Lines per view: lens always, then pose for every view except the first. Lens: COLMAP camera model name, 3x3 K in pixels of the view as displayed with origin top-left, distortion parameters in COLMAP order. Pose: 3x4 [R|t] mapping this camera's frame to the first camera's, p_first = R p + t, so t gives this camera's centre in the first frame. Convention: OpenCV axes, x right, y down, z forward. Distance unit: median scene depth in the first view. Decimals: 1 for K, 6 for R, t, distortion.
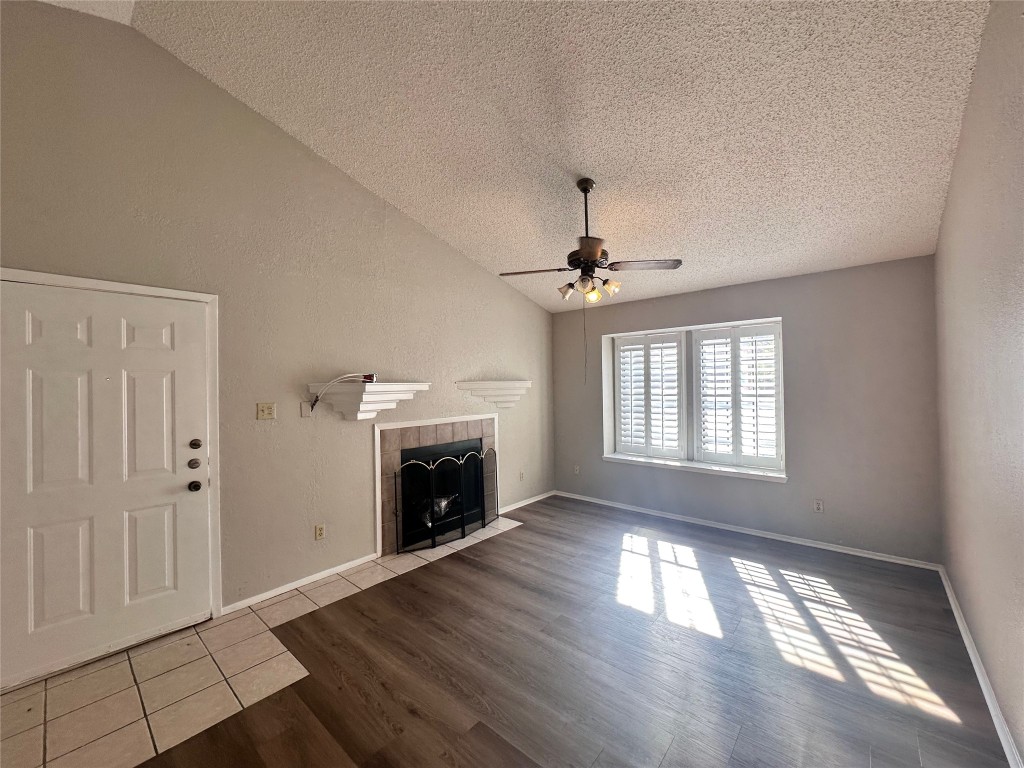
lens RADIAL K [[408.3, 0, 516.5], [0, 408.3, 382.7], [0, 0, 1]] dist [-0.002998, 0.000015]
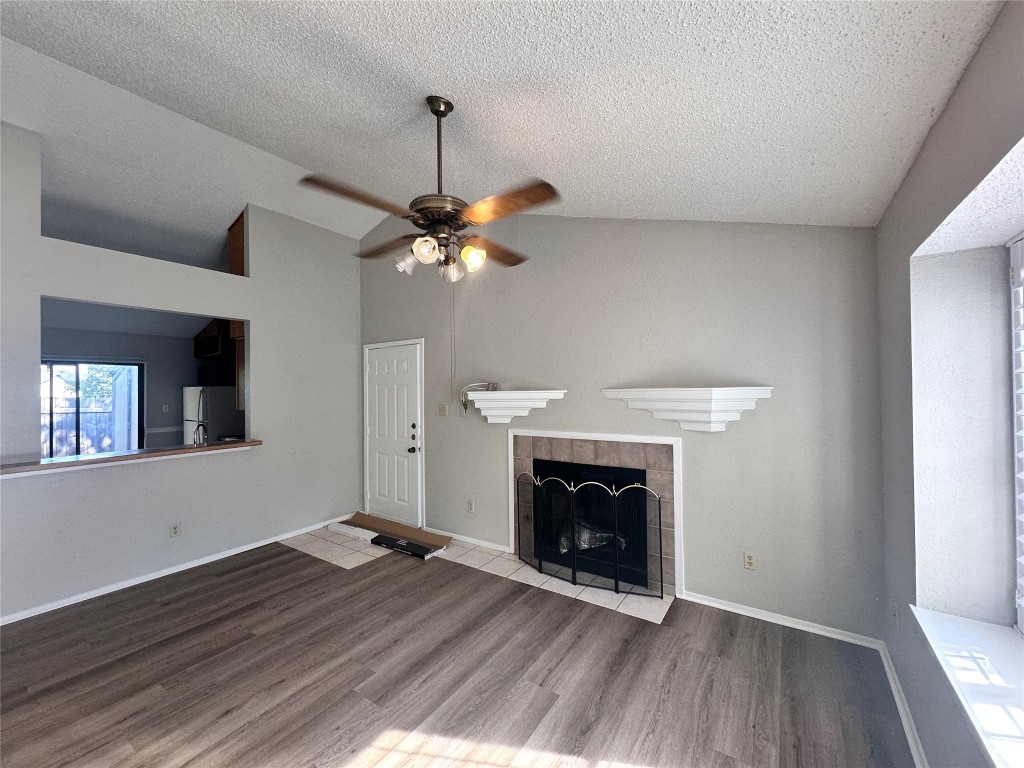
lens RADIAL K [[408.3, 0, 515.3], [0, 408.3, 385.9], [0, 0, 1]] dist [-0.002998, 0.000015]
pose [[0.119436, 0.006167, -0.992823, 0.718692], [0.016284, 0.999834, 0.008169, -0.020391], [0.992708, -0.017143, 0.119316, 0.877950]]
